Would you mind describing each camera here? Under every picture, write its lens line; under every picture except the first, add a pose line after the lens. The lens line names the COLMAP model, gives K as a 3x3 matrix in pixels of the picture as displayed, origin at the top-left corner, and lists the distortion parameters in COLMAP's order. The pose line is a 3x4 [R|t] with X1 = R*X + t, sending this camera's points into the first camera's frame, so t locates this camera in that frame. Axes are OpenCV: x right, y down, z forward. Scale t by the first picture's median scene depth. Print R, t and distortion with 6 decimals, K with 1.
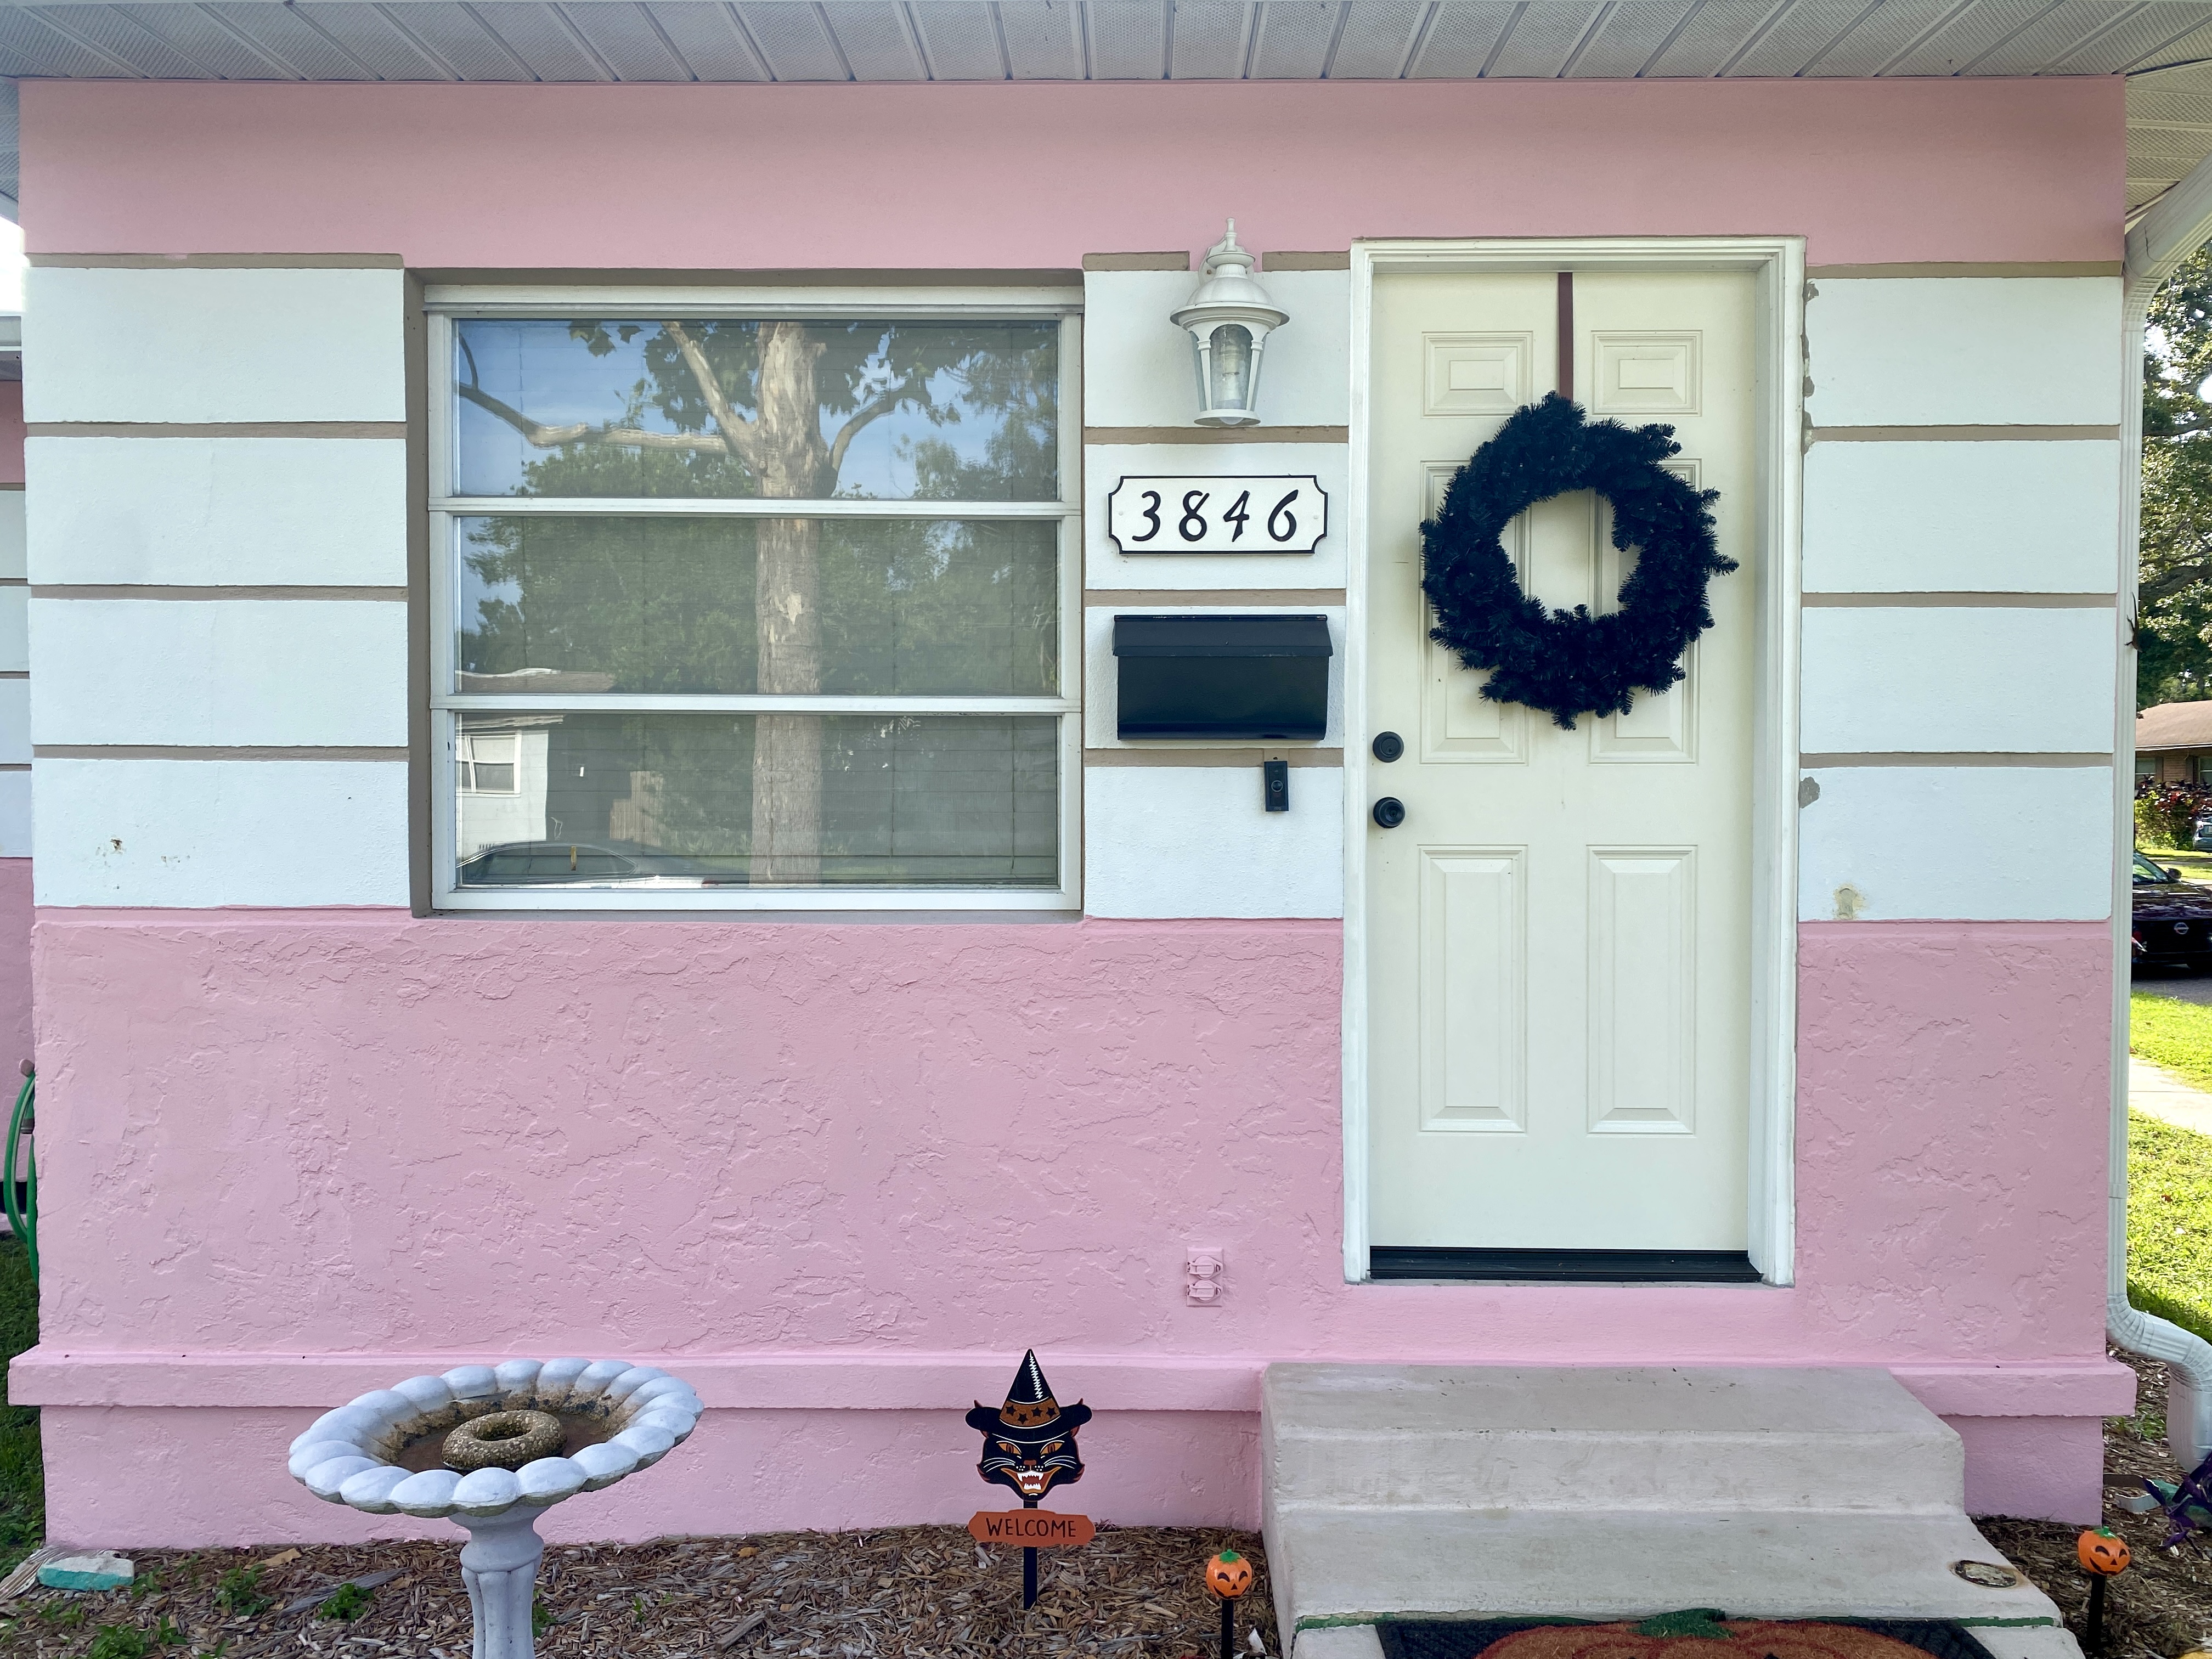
lens RADIAL K [[1661.0, 0, 1108.6], [0, 1661.0, 829.6], [0, 0, 1]] dist [0.047516, -0.050051]
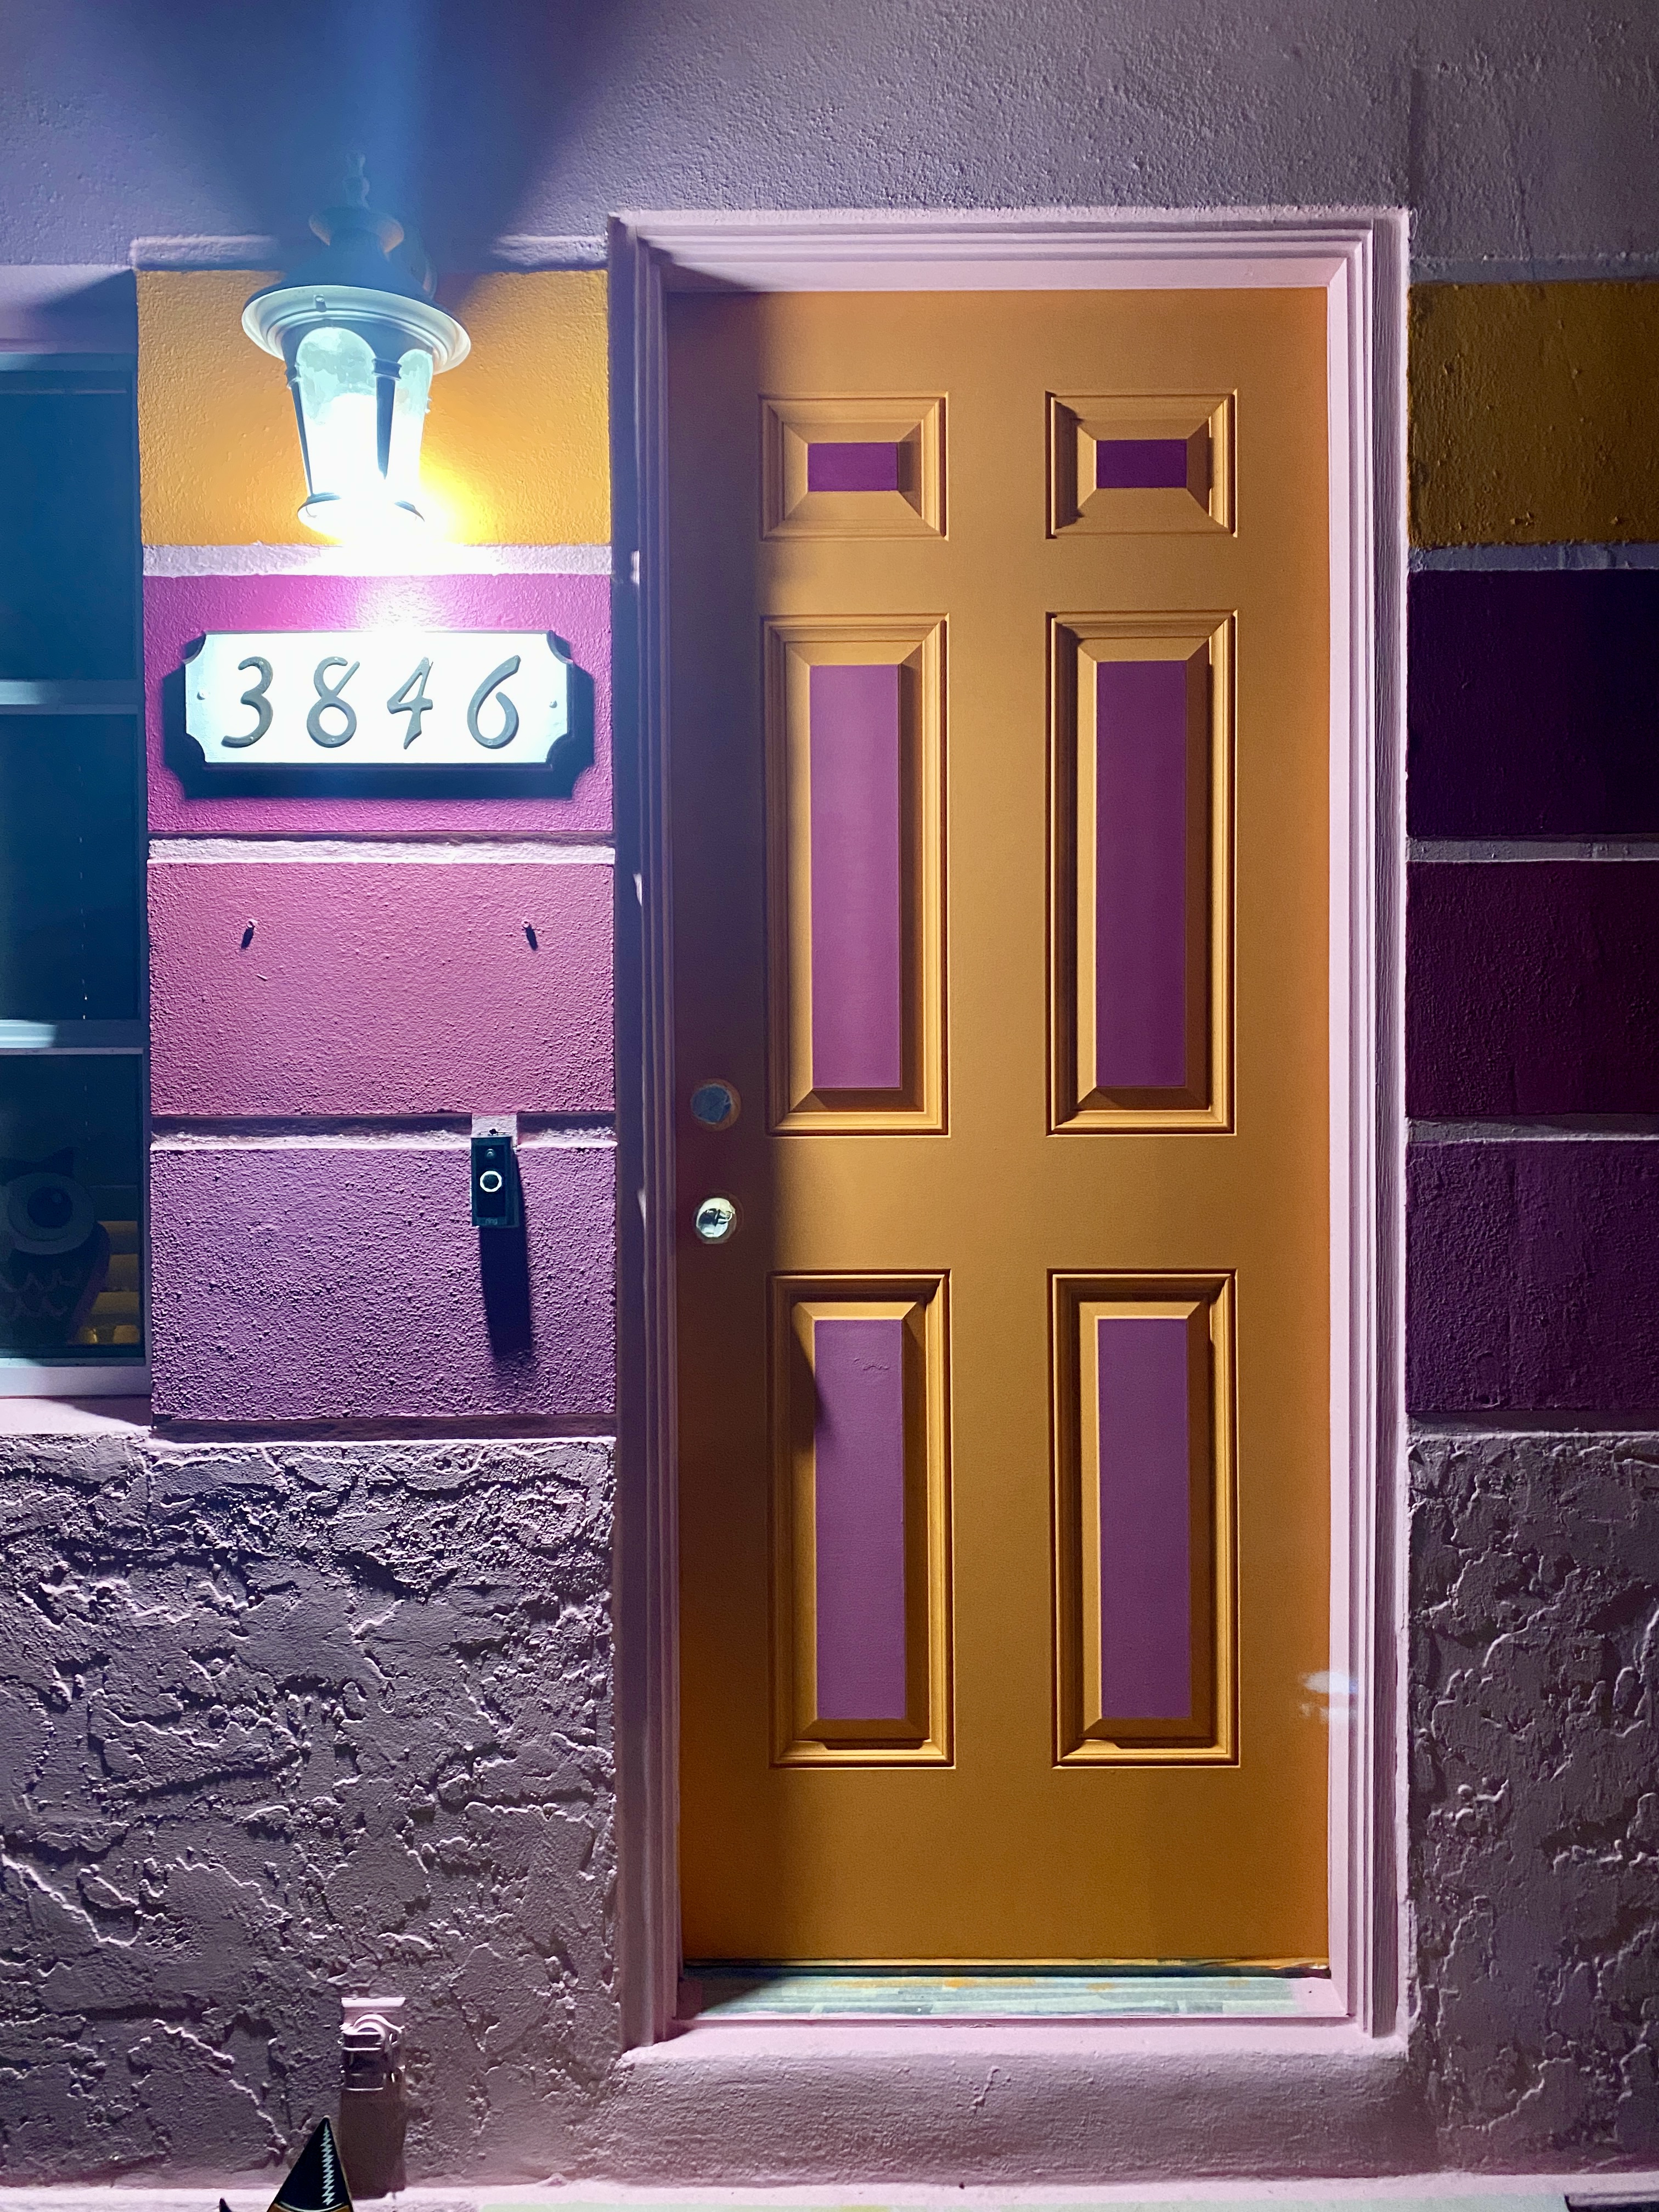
lens RADIAL K [[1661.0, 0, 783.4], [0, 1661.0, 1122.3], [0, 0, 1]] dist [0.047516, -0.050051]
pose [[0.999774, -0.007789, 0.019769, 0.189033], [0.007823, 0.999968, -0.001646, -0.044689], [-0.019756, 0.001801, 0.999803, 0.432214]]
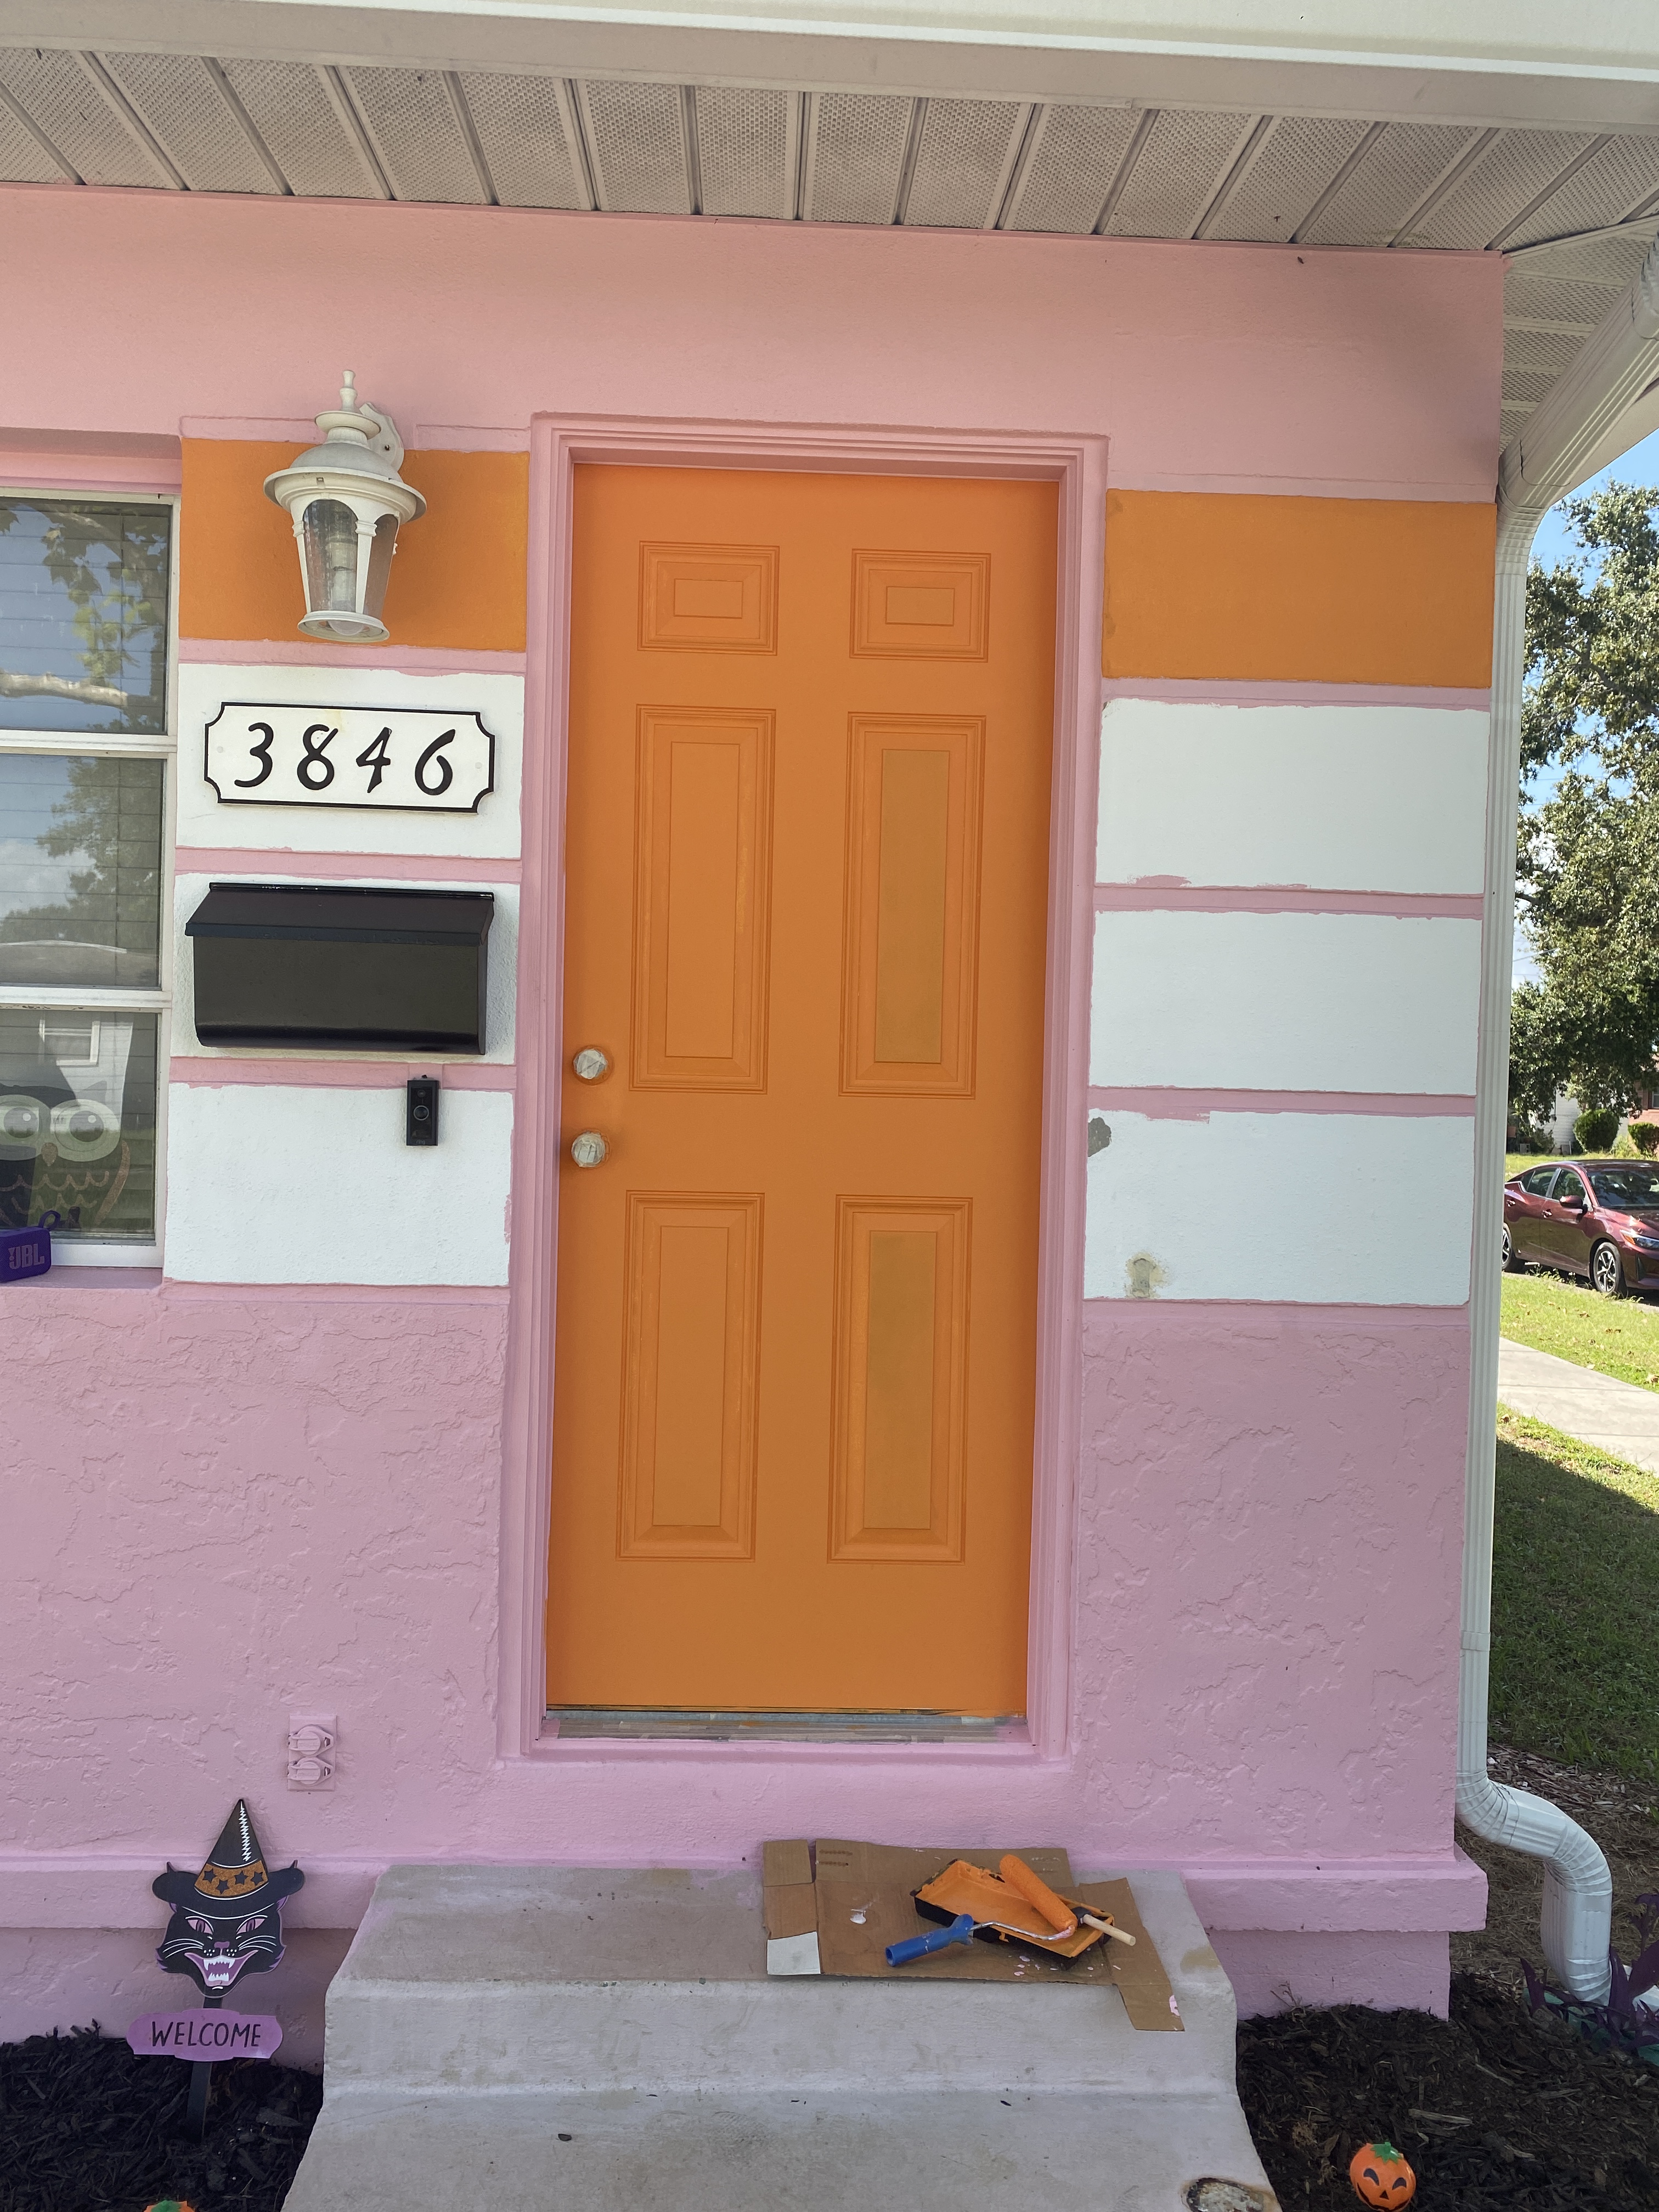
lens RADIAL K [[1661.0, 0, 831.1], [0, 1661.0, 1105.7], [0, 0, 1]] dist [0.047516, -0.050051]
pose [[0.998135, 0.025069, 0.055655, 0.246854], [-0.024327, 0.999606, -0.013974, -0.022897], [-0.055983, 0.012594, 0.998352, 0.218777]]
